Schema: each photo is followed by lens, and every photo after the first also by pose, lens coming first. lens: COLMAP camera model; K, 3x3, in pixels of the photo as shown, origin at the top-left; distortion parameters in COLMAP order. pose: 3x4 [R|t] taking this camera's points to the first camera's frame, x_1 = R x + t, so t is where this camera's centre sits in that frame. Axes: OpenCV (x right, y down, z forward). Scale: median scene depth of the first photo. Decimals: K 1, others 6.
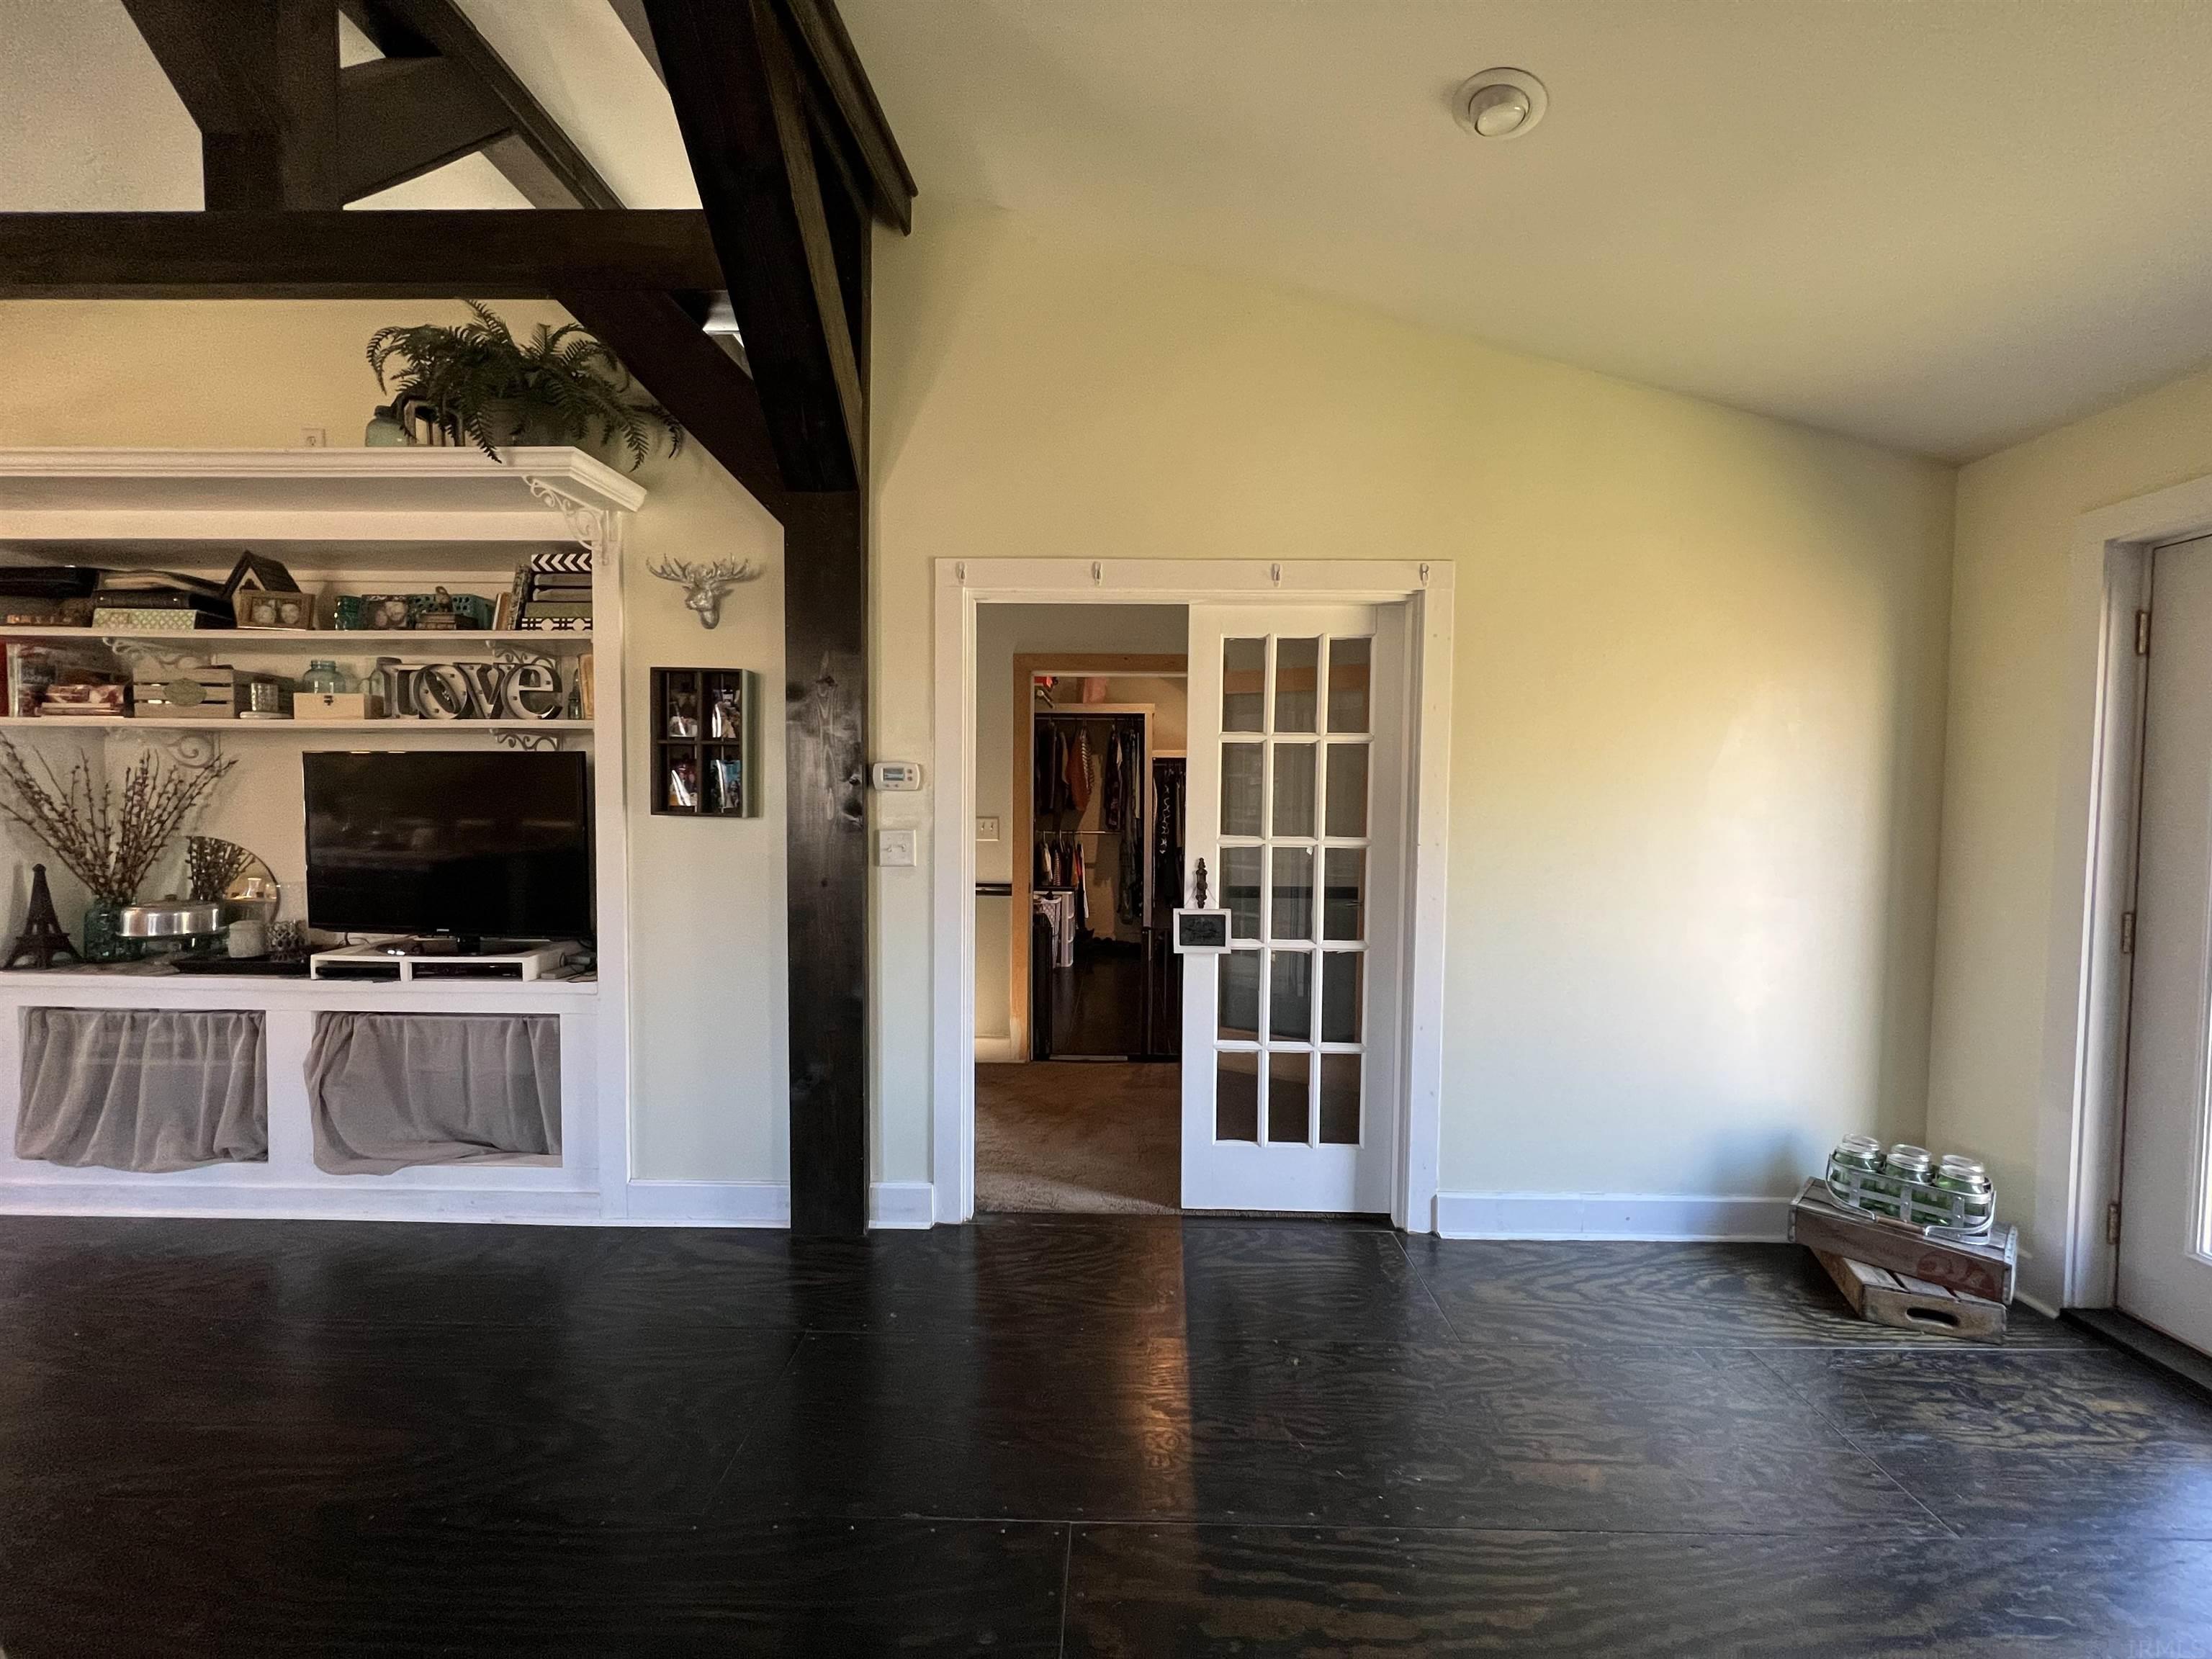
lens RADIAL K [[885.2, 0, 1106.2], [0, 885.2, 834.3], [0, 0, 1]] dist [-0.001002, 0.000106]
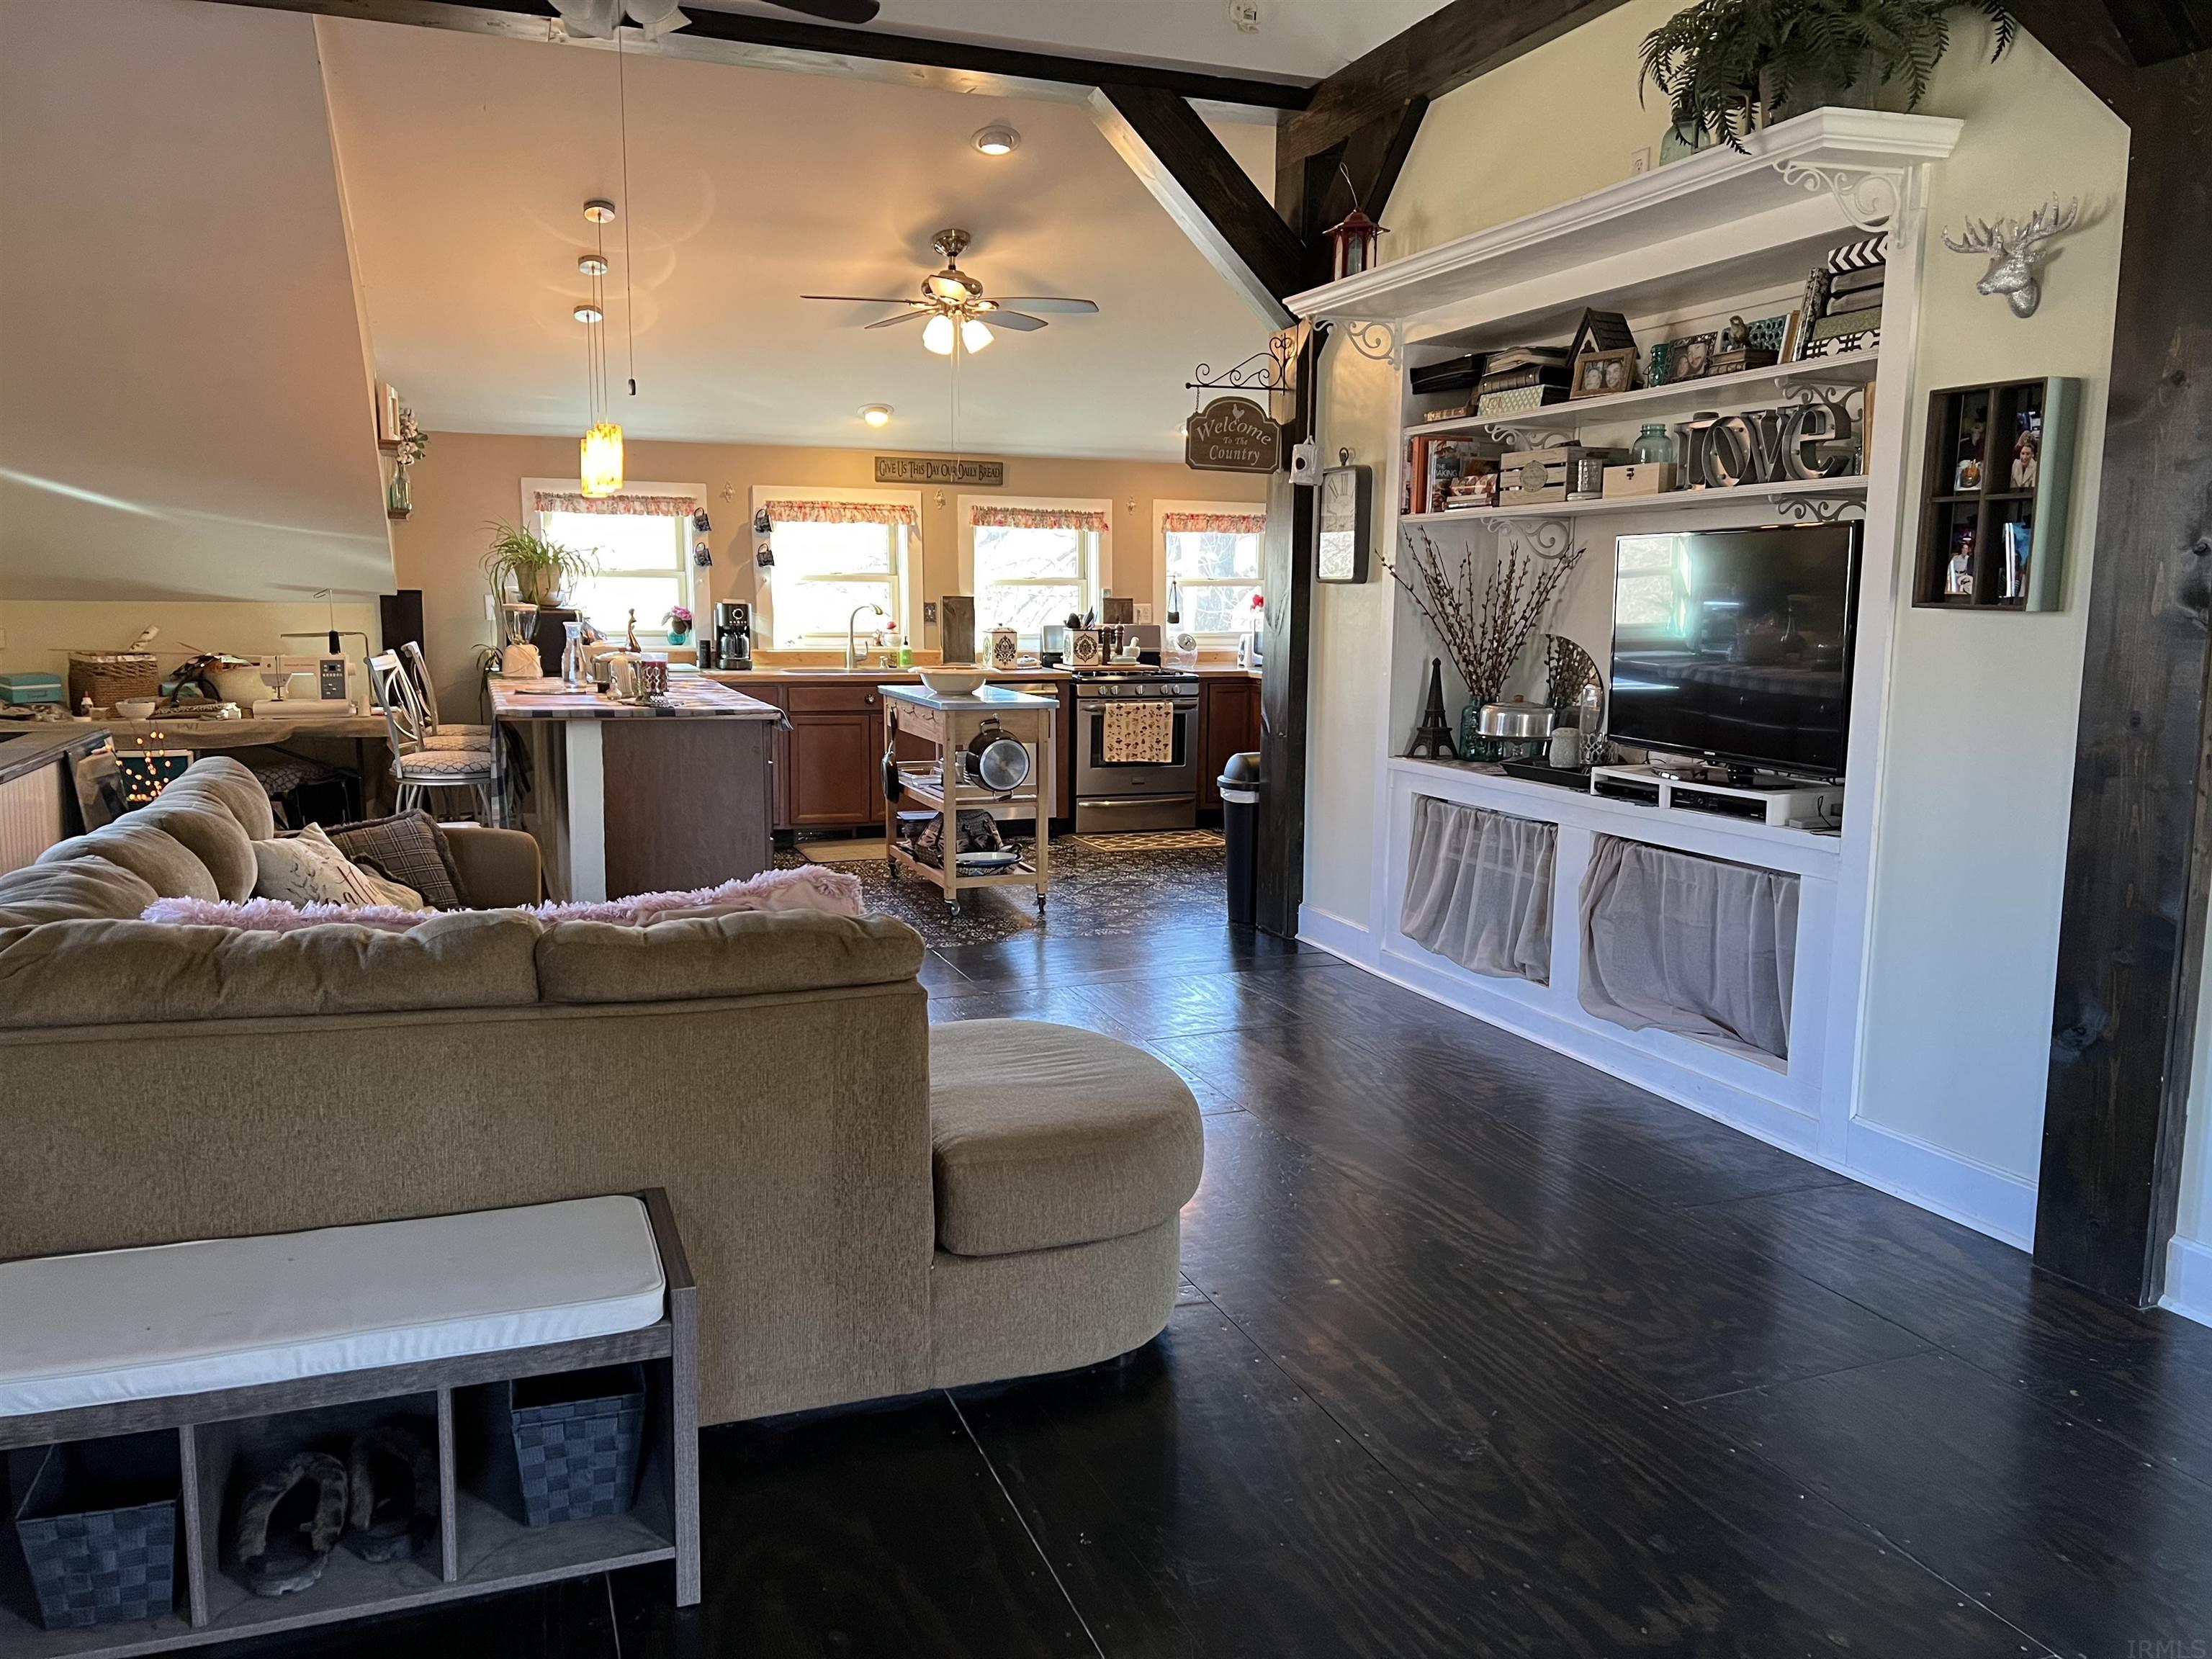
lens RADIAL K [[1656.0, 0, 1104.8], [0, 1656.0, 837.7], [0, 0, 1]] dist [0.065555, -0.081906]
pose [[0.372268, 0.128308, -0.919213, 0.464518], [-0.043295, 0.991721, 0.120895, 0.025095], [0.927115, -0.005208, 0.374741, -0.083649]]
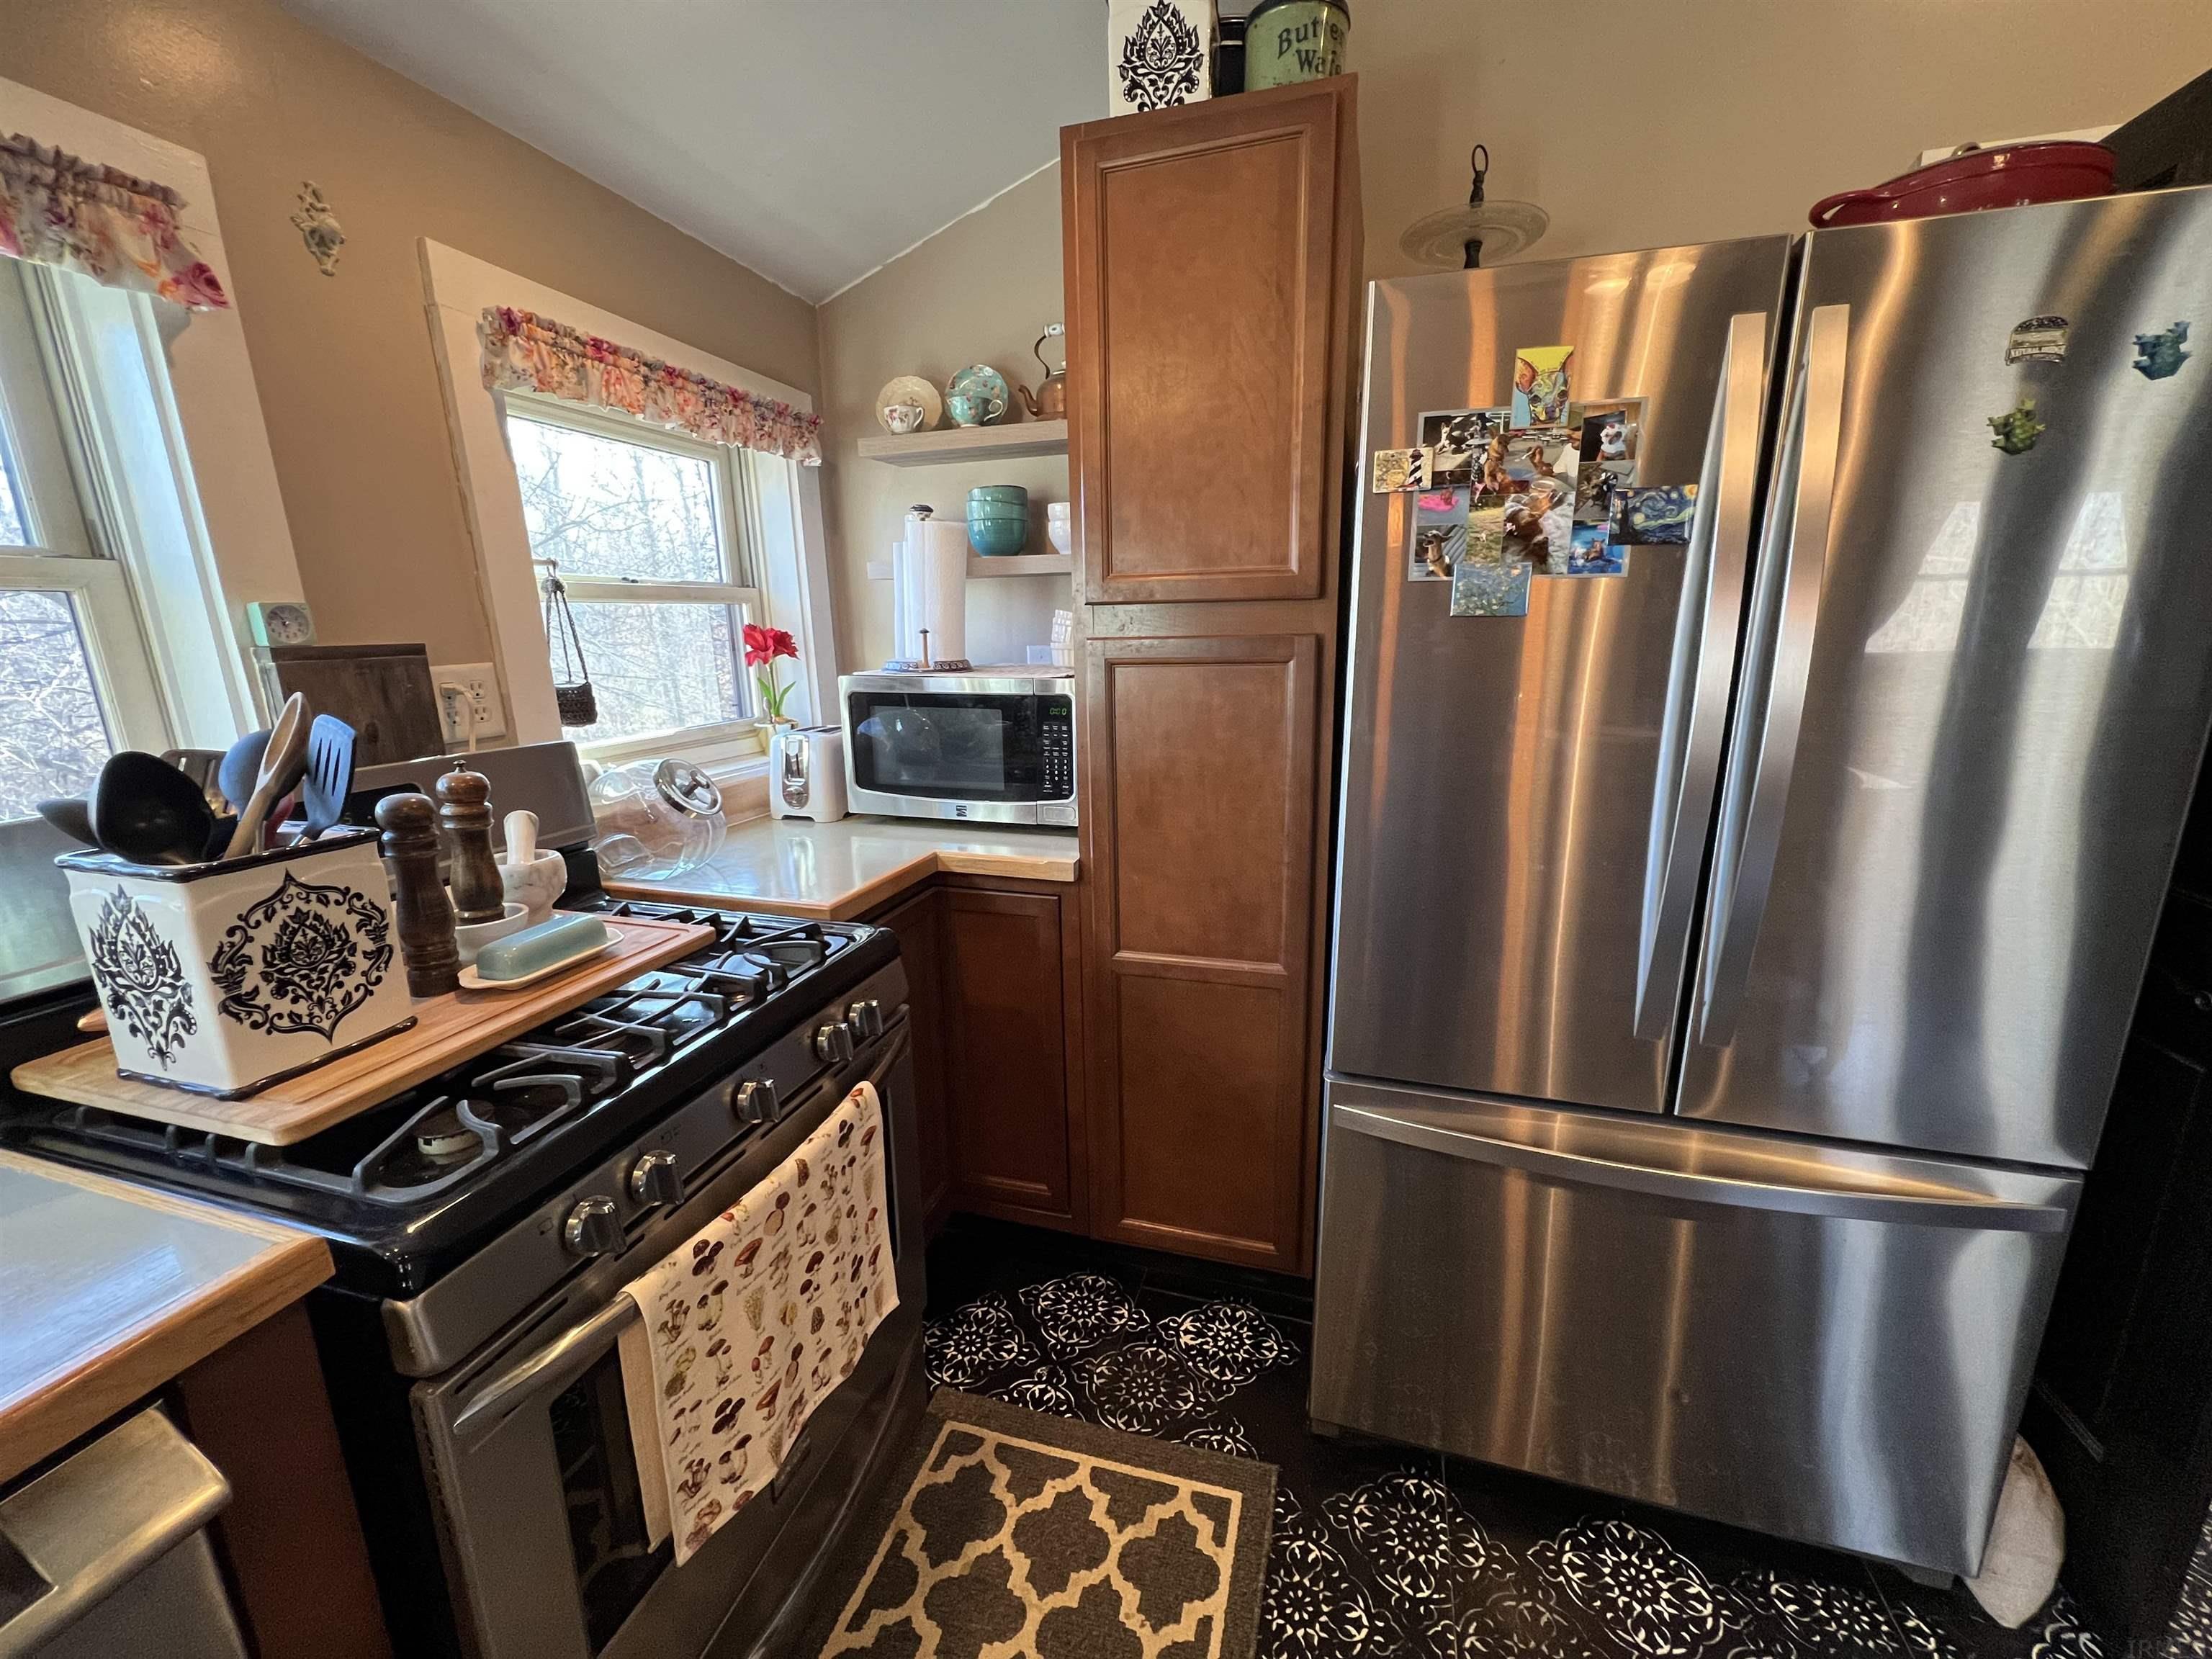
lens RADIAL K [[886.0, 0, 1109.1], [0, 886.0, 835.4], [0, 0, 1]] dist [-0.002536, 0.000323]
pose [[0.961599, 0.039097, -0.271660, -2.279682], [0.013411, 0.981926, 0.188787, -0.038646], [0.274131, -0.185181, 0.943695, 0.916652]]
